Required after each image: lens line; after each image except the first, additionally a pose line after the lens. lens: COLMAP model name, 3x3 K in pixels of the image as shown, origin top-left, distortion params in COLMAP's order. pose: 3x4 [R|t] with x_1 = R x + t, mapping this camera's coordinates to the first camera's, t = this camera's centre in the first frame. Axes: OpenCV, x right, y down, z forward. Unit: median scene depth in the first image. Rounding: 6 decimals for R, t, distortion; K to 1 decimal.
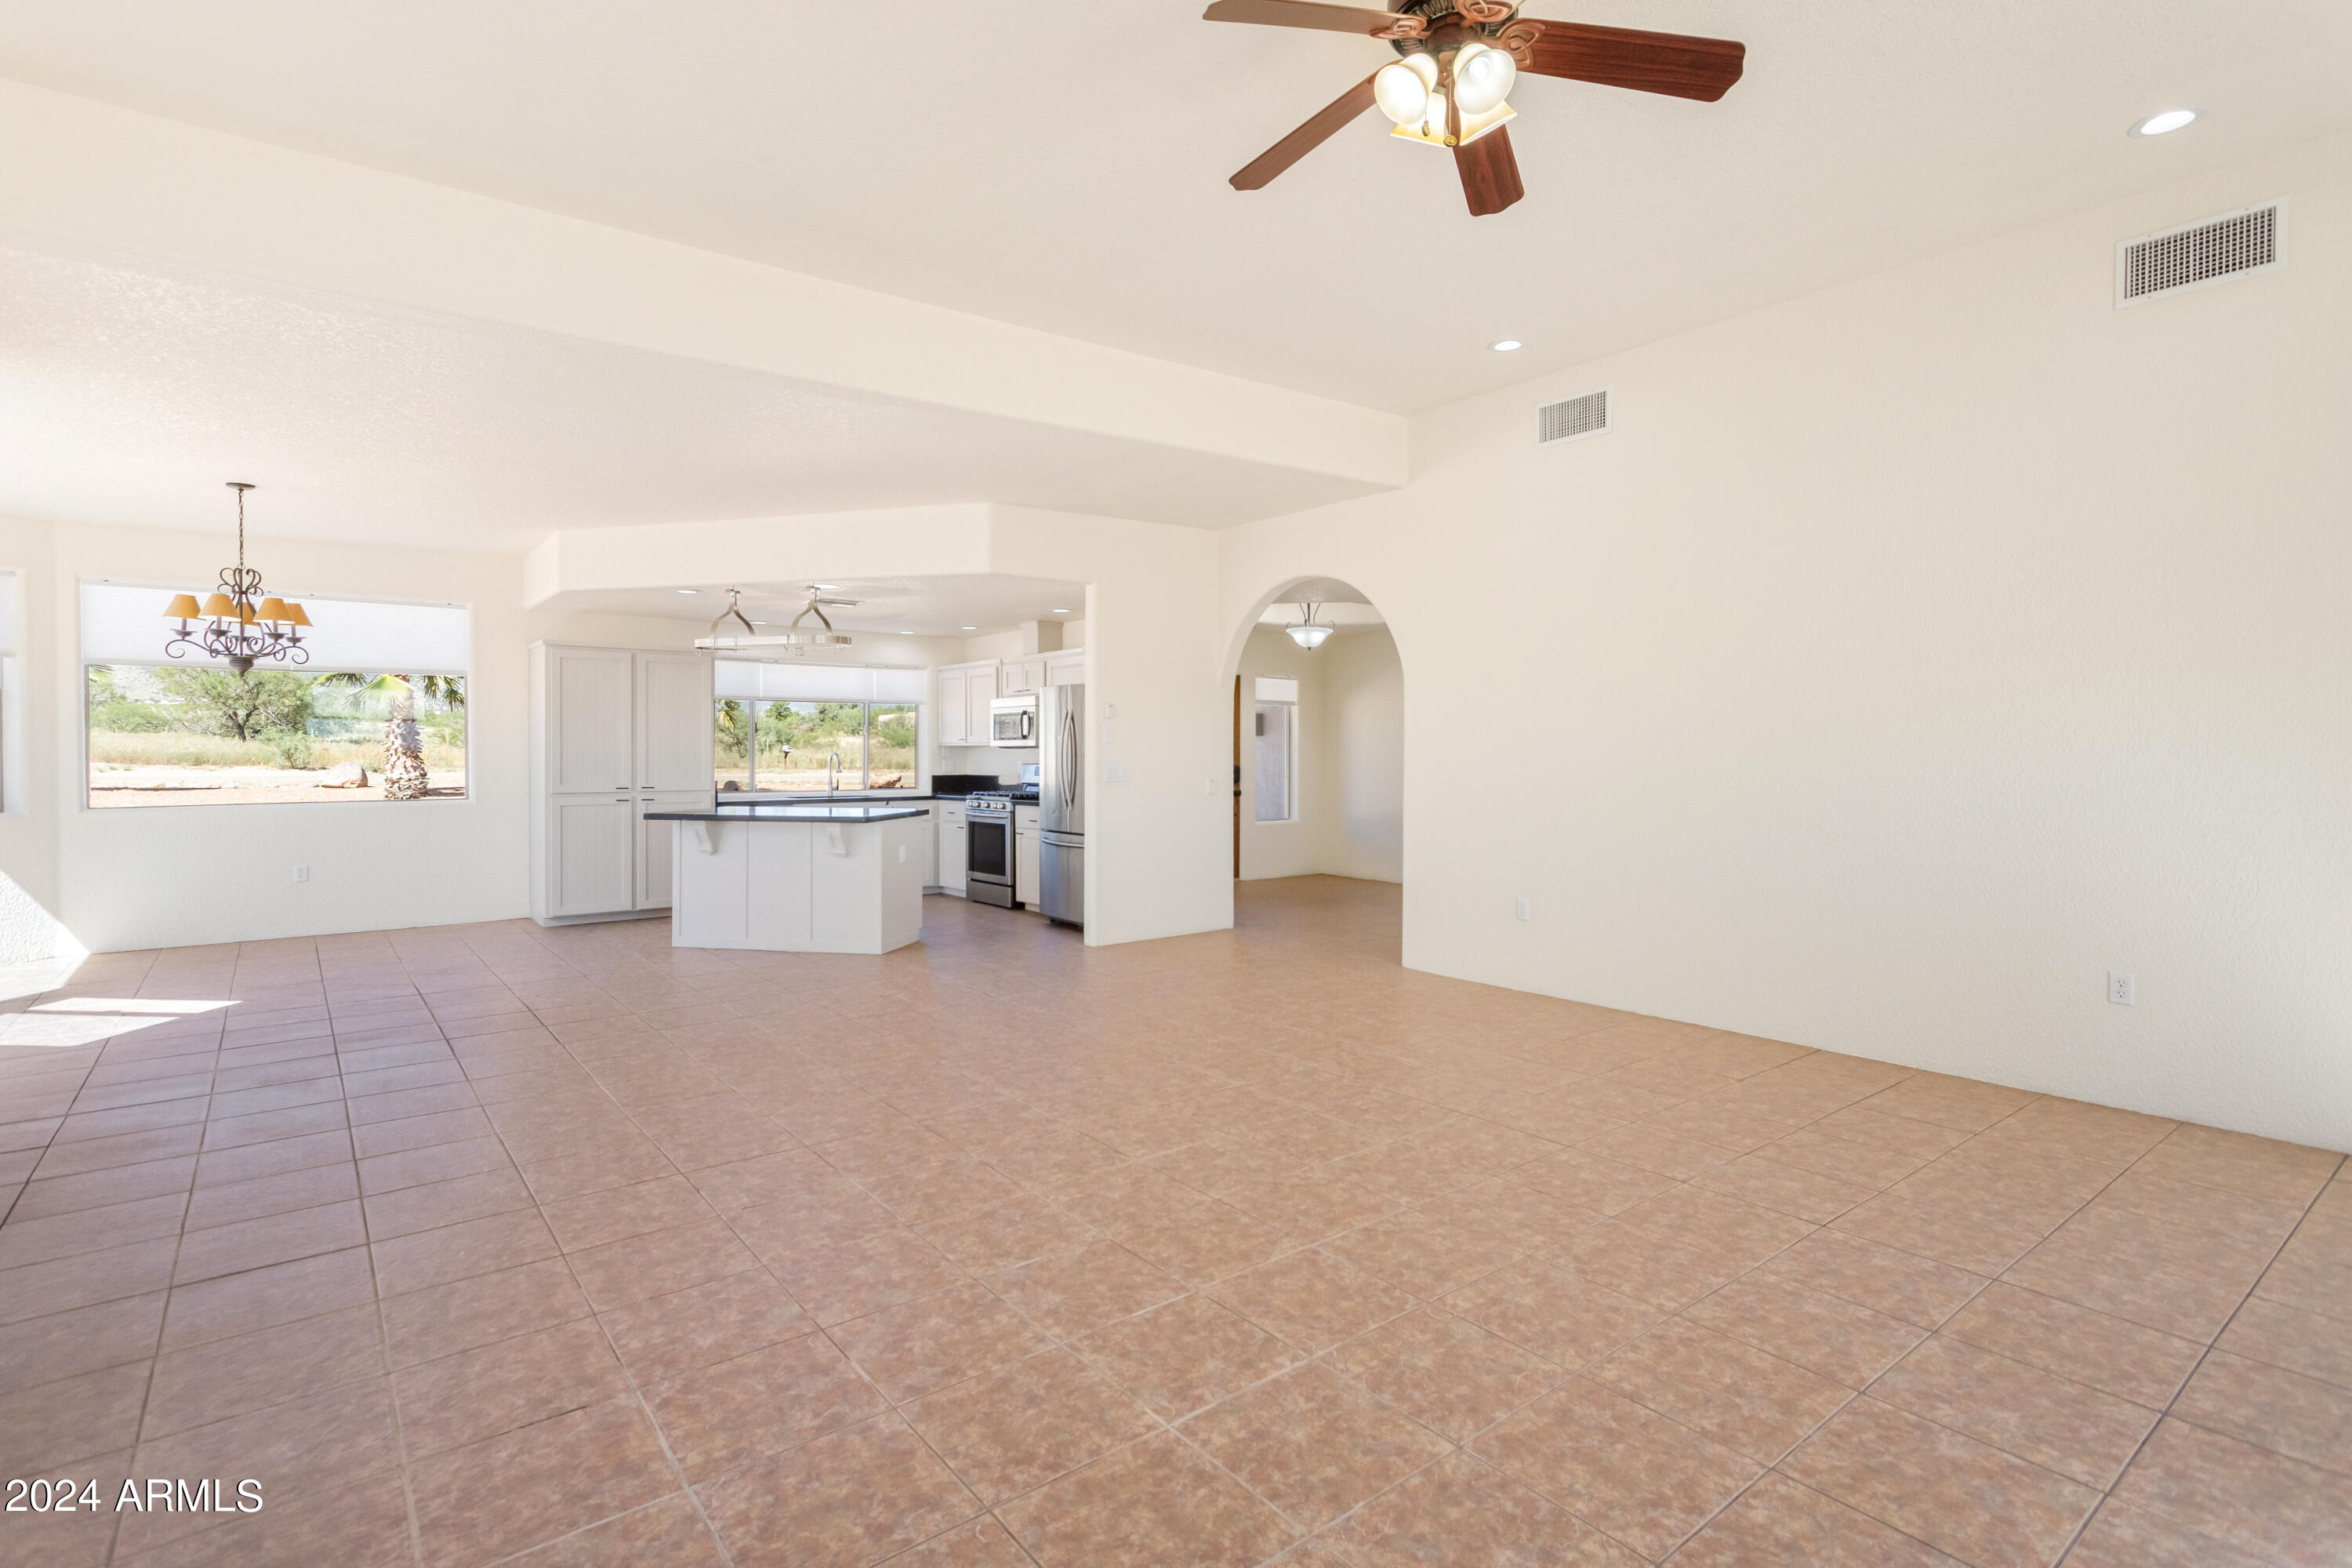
lens RADIAL K [[1135.6, 0, 1190.6], [0, 1135.6, 755.2], [0, 0, 1]] dist [0.004721, 0.001930]
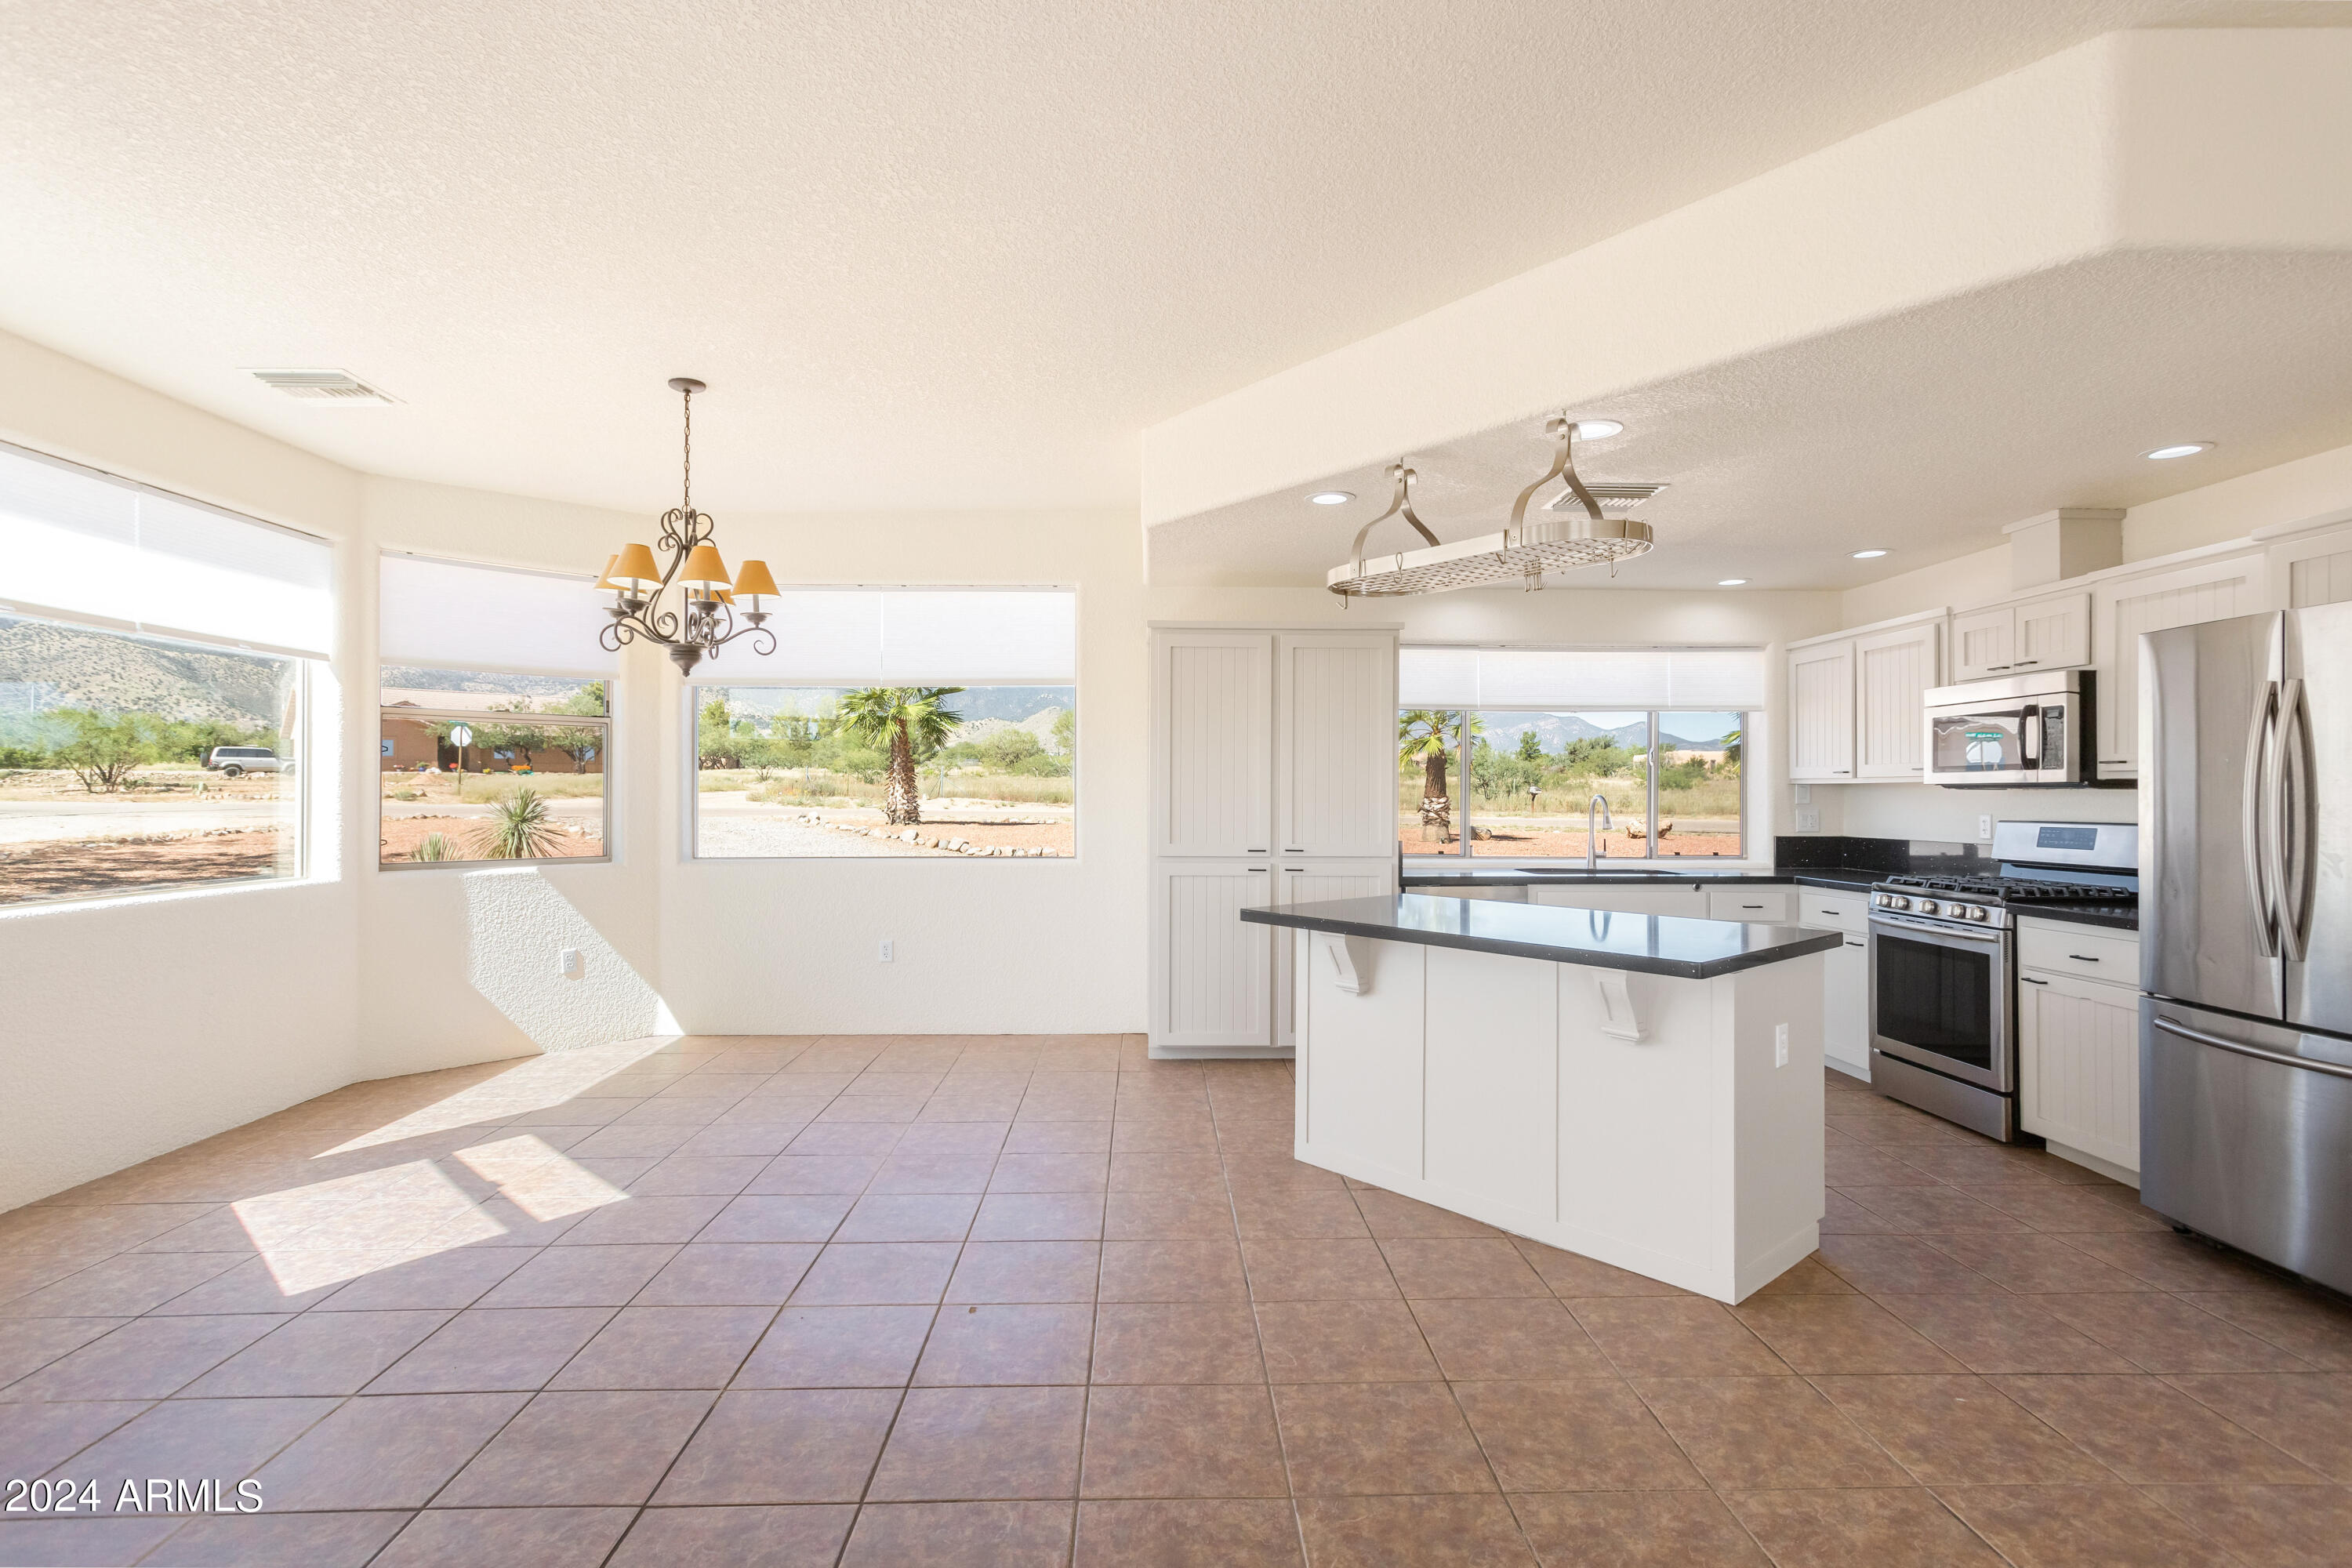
lens RADIAL K [[1135.6, 0, 1170.9], [0, 1135.6, 779.2], [0, 0, 1]] dist [0.004721, 0.001930]
pose [[0.794376, -0.003940, -0.607414, -0.148738], [-0.005577, 0.999890, -0.013779, -0.001517], [0.607401, 0.014334, 0.794266, 0.447828]]
